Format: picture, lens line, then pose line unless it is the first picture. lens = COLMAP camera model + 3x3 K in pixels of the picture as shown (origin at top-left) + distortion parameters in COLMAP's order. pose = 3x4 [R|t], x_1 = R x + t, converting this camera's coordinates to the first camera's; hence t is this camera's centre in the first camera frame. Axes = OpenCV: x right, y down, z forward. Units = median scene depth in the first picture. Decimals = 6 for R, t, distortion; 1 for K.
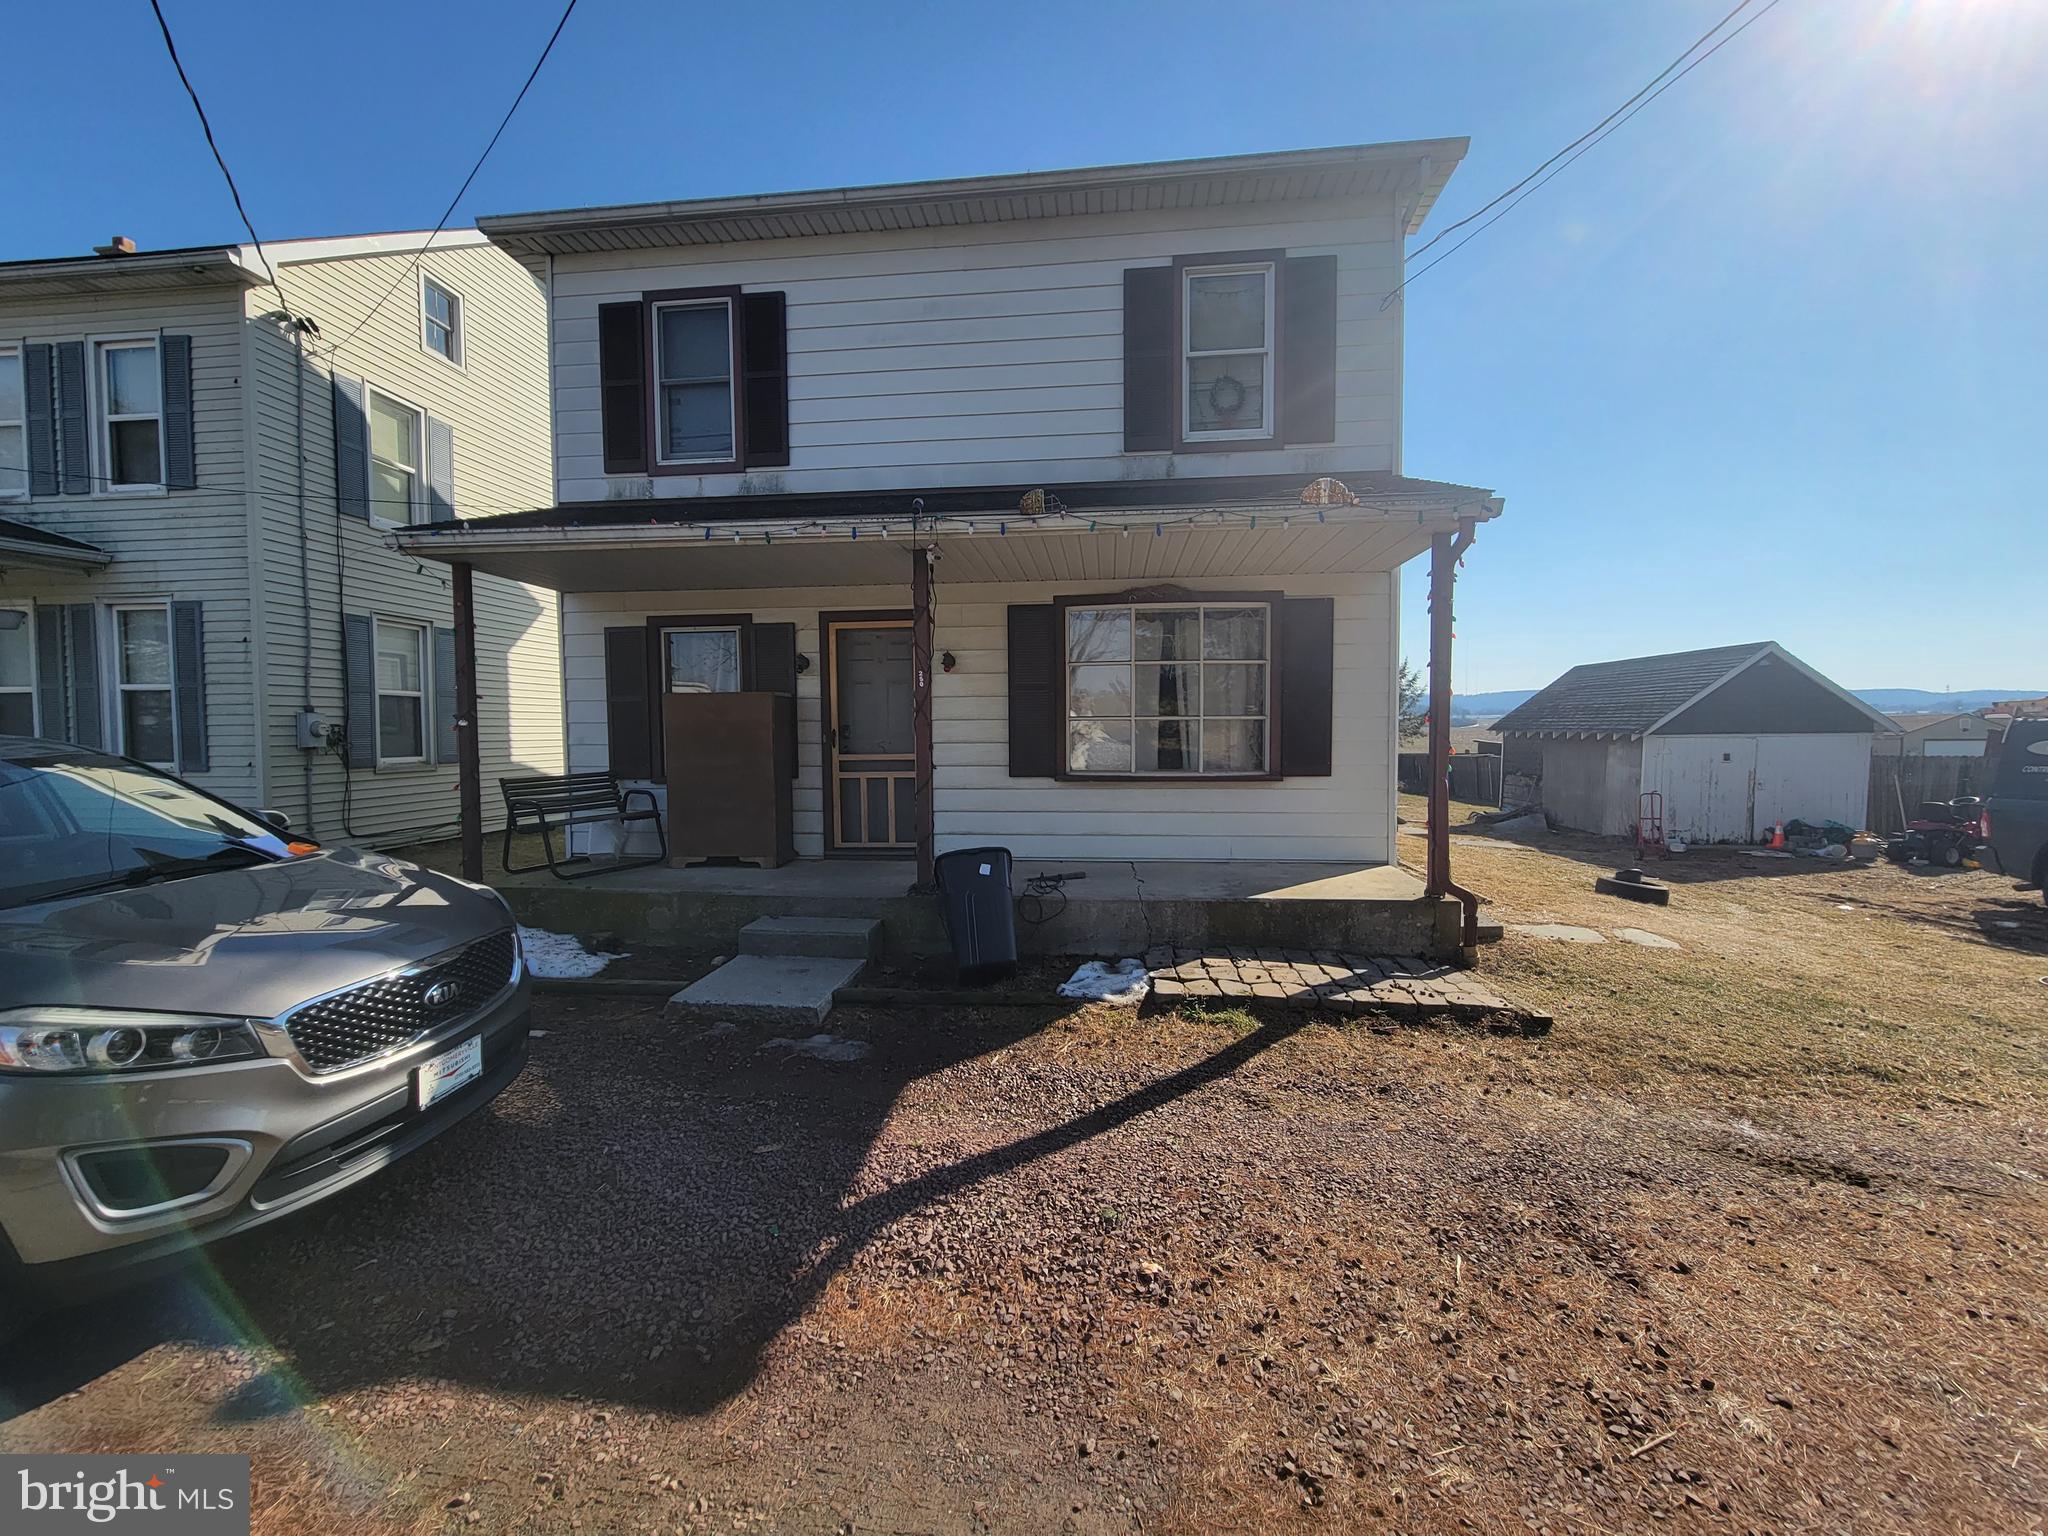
lens RADIAL K [[836.5, 0, 1015.8], [0, 836.5, 768.6], [0, 0, 1]] dist [0.001336, -0.002200]
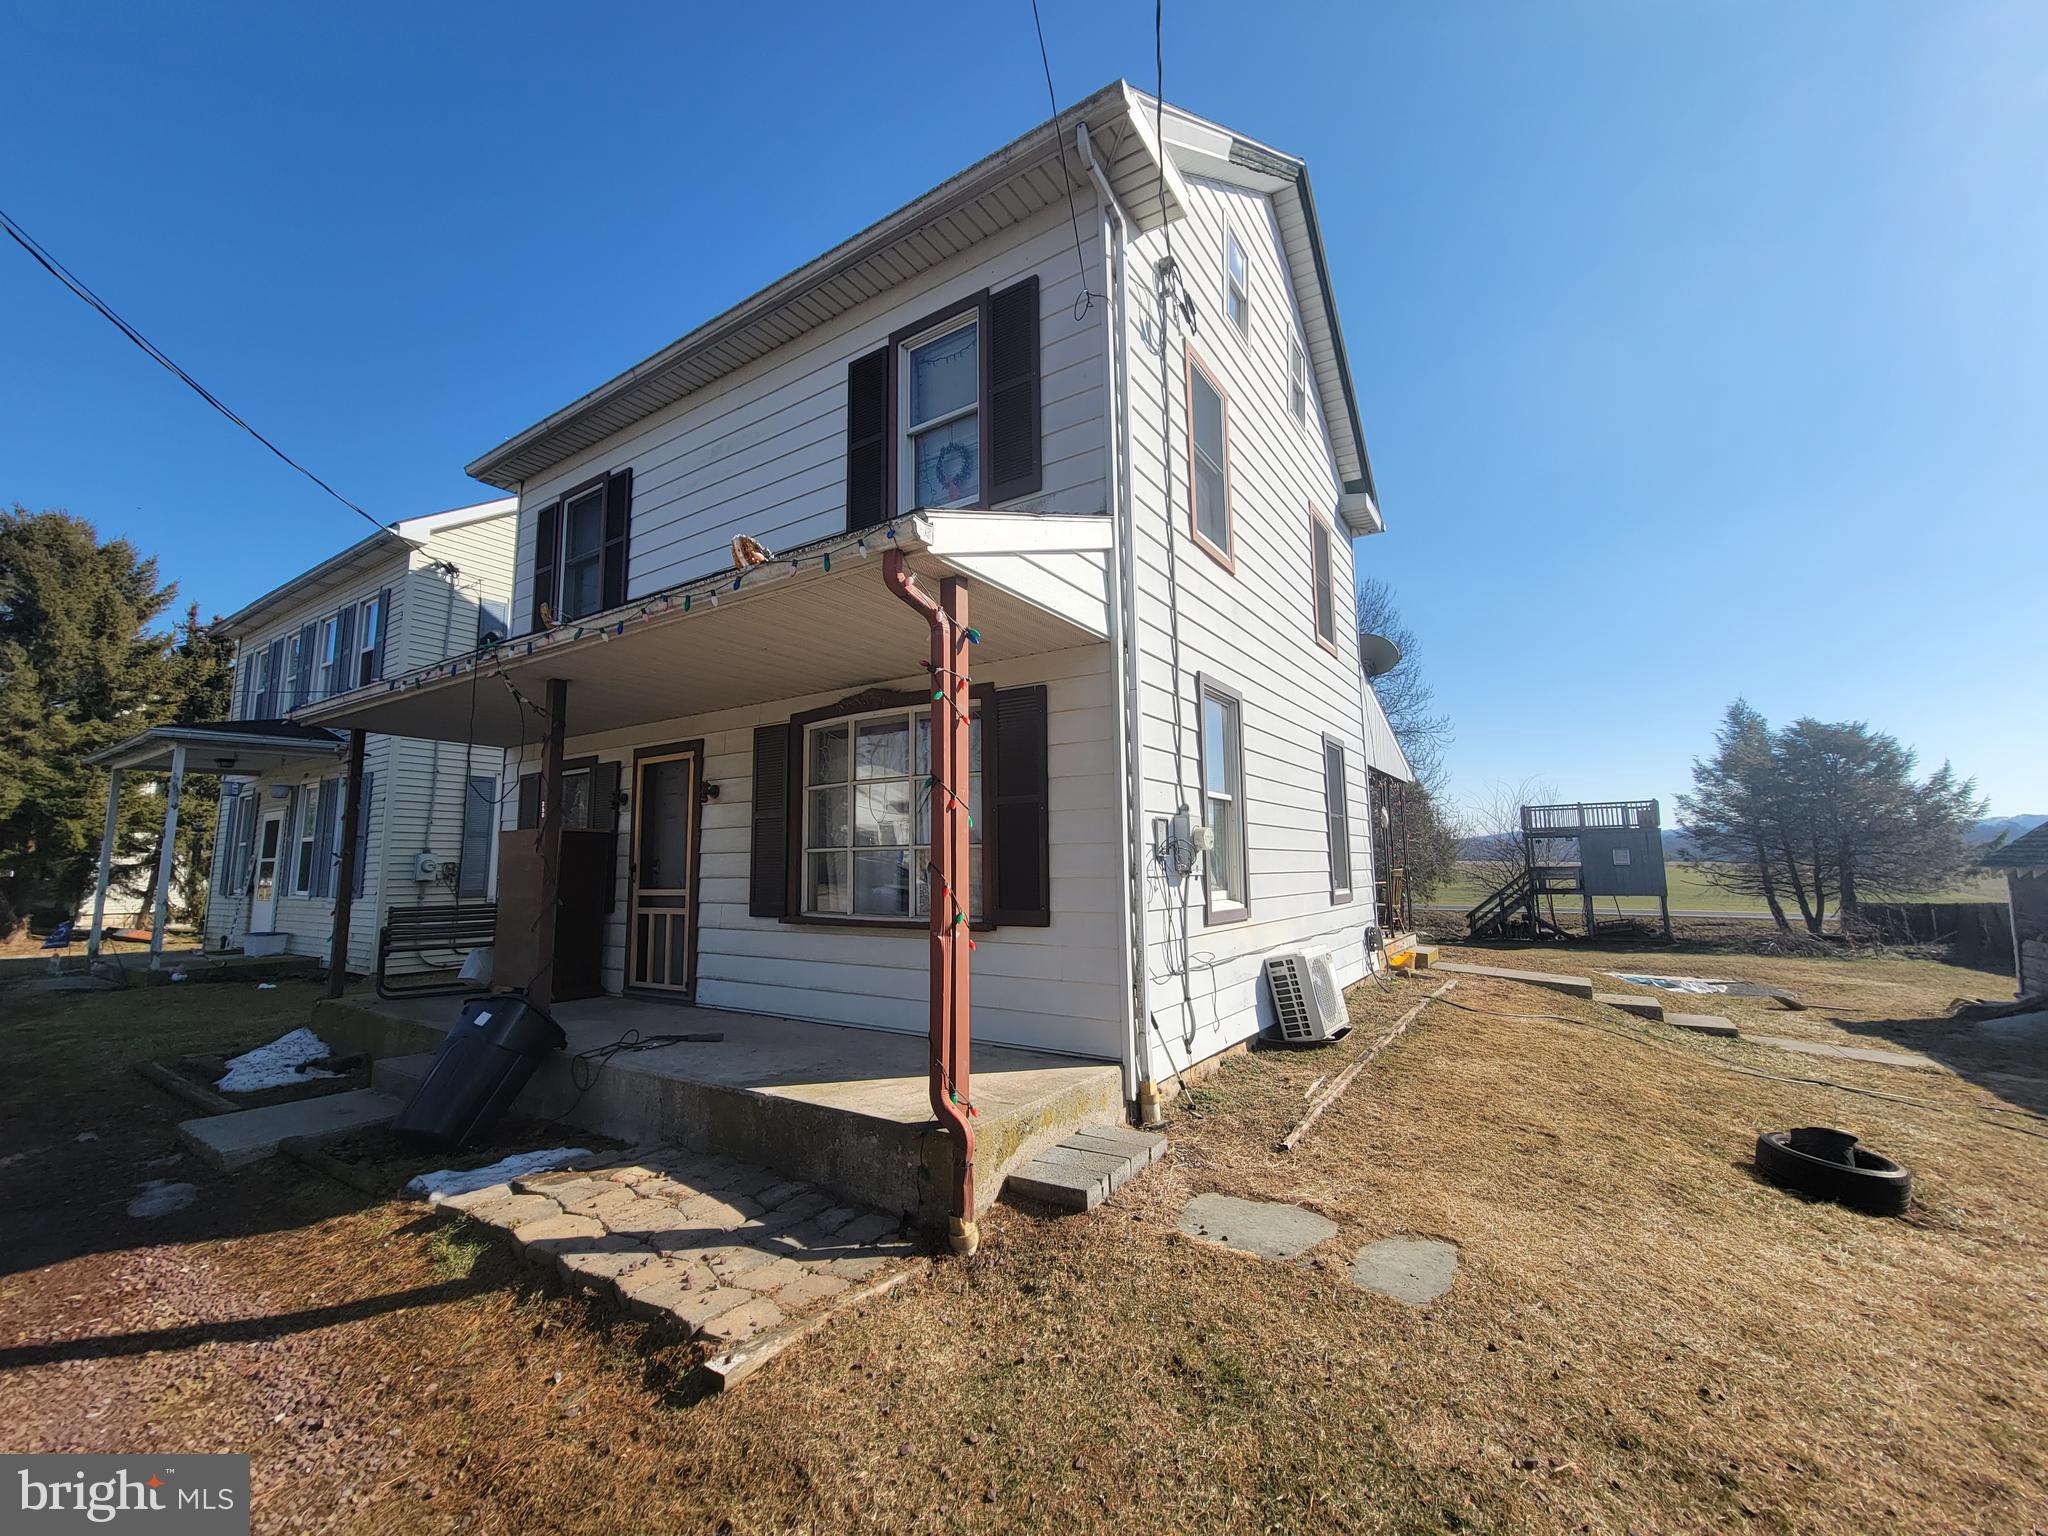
lens RADIAL K [[836.5, 0, 1016.0], [0, 836.5, 761.2], [0, 0, 1]] dist [0.001336, -0.002200]
pose [[0.883824, -0.062529, -0.463621, 0.660528], [-0.015118, 0.986692, -0.161895, -0.013438], [0.467575, 0.150096, 0.871117, 0.324917]]
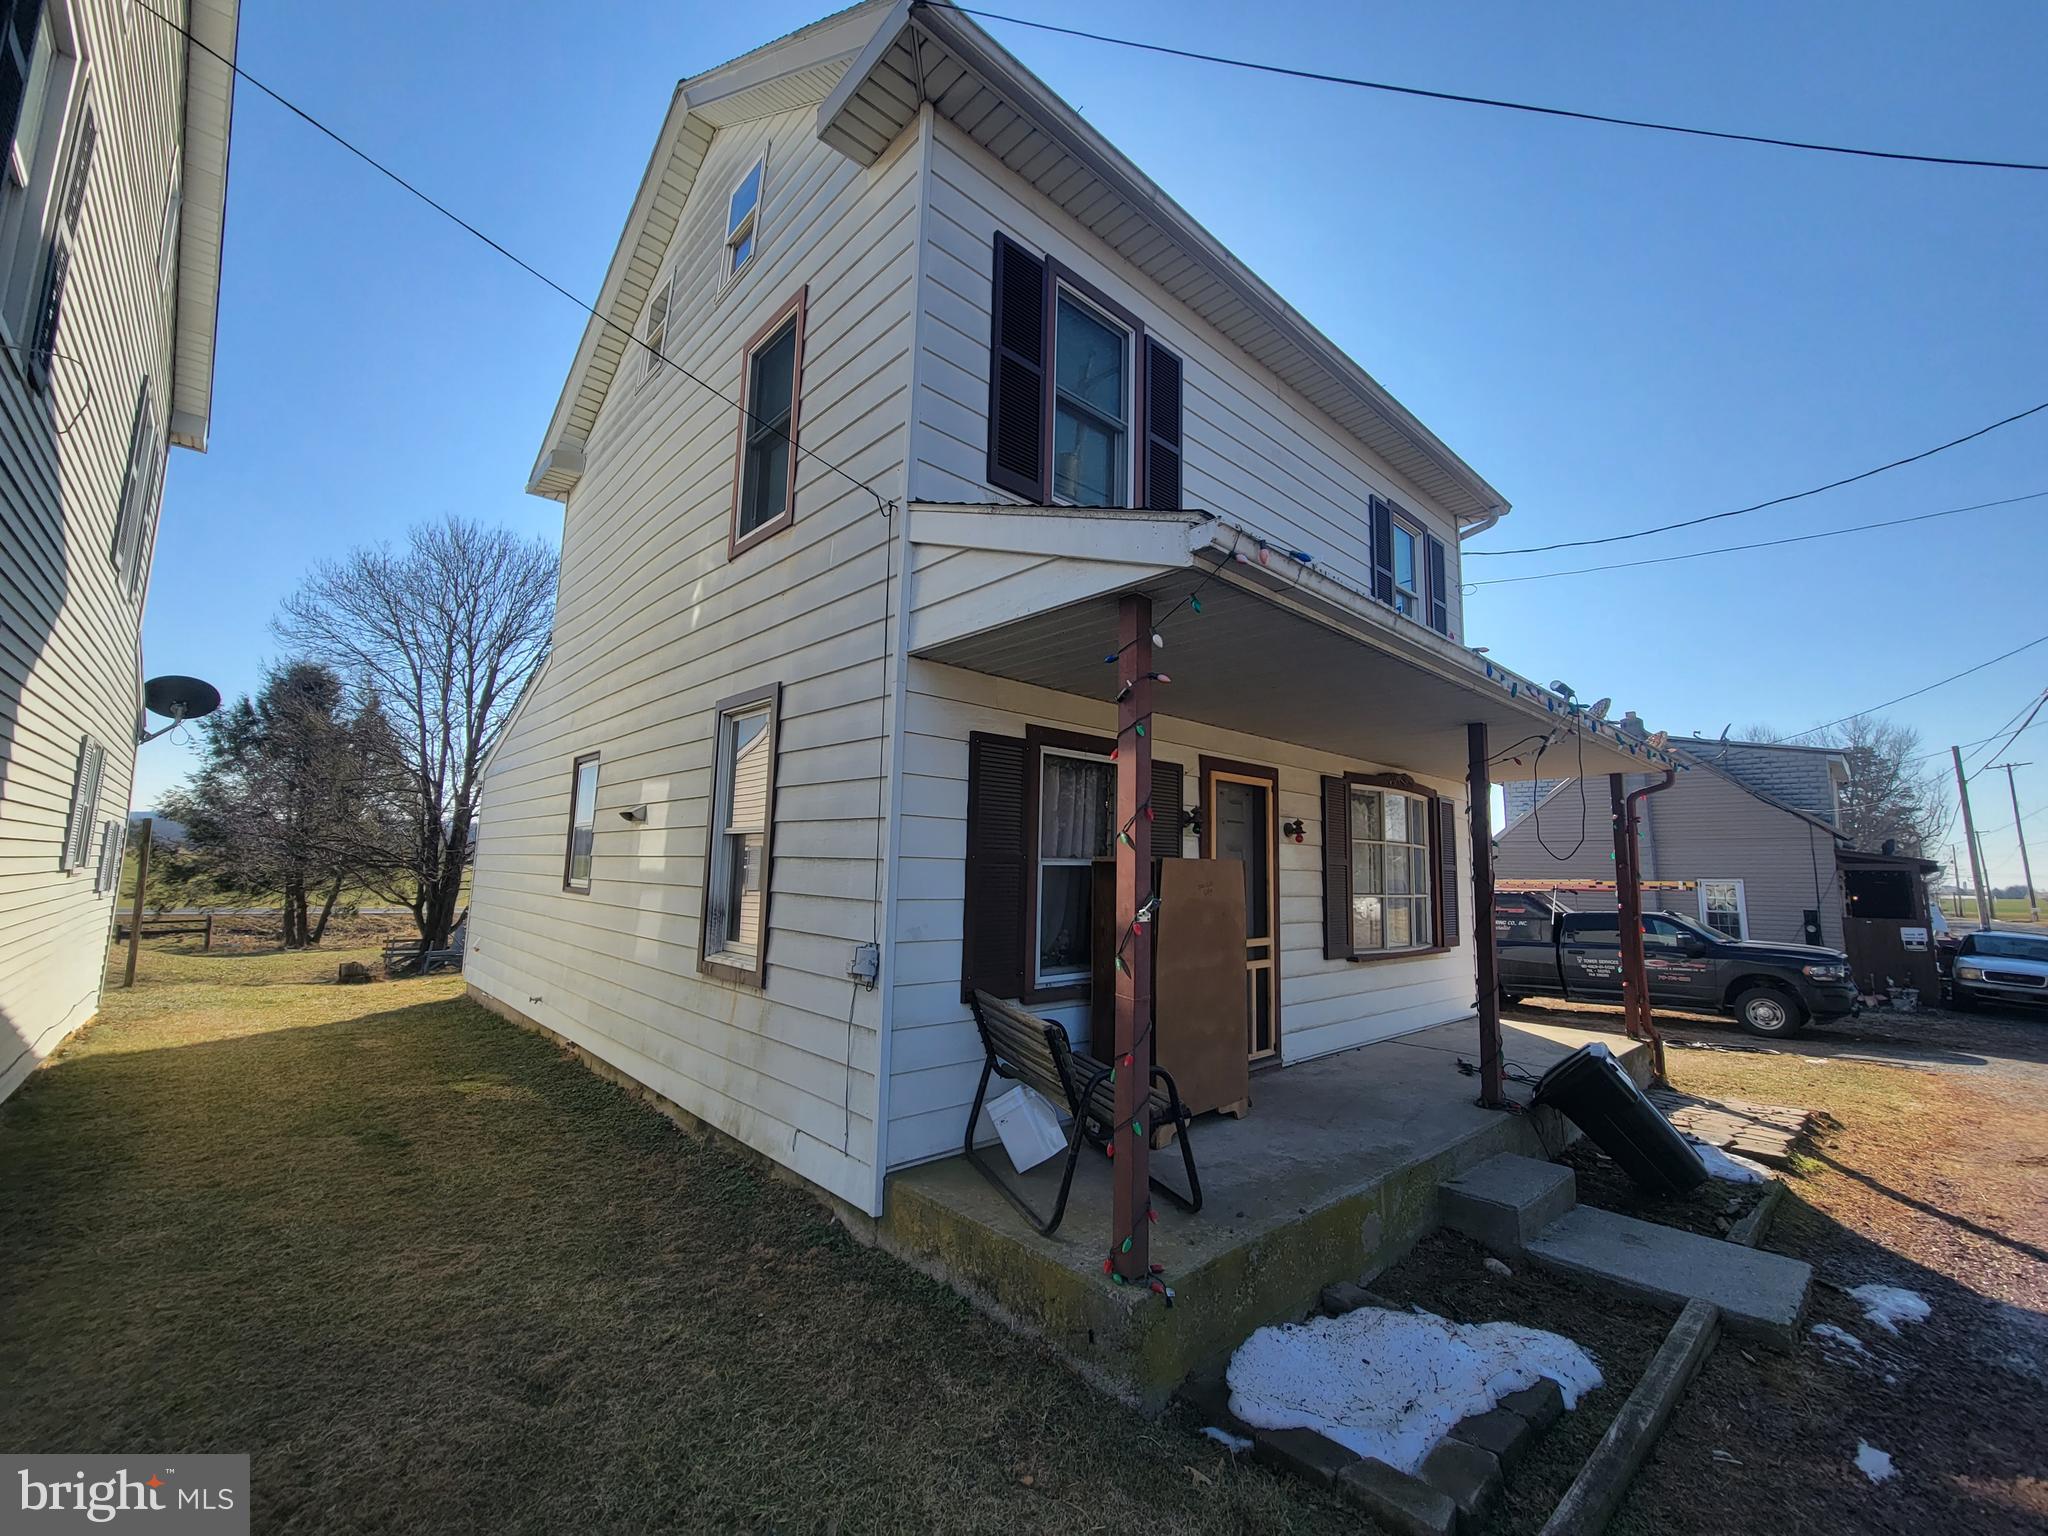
lens RADIAL K [[836.5, 0, 1018.1], [0, 836.5, 763.2], [0, 0, 1]] dist [0.001336, -0.002200]
pose [[0.656176, 0.117097, 0.745468, -0.927108], [0.002716, 0.987514, -0.157508, -0.059108], [-0.754603, 0.105377, 0.647665, 0.631295]]
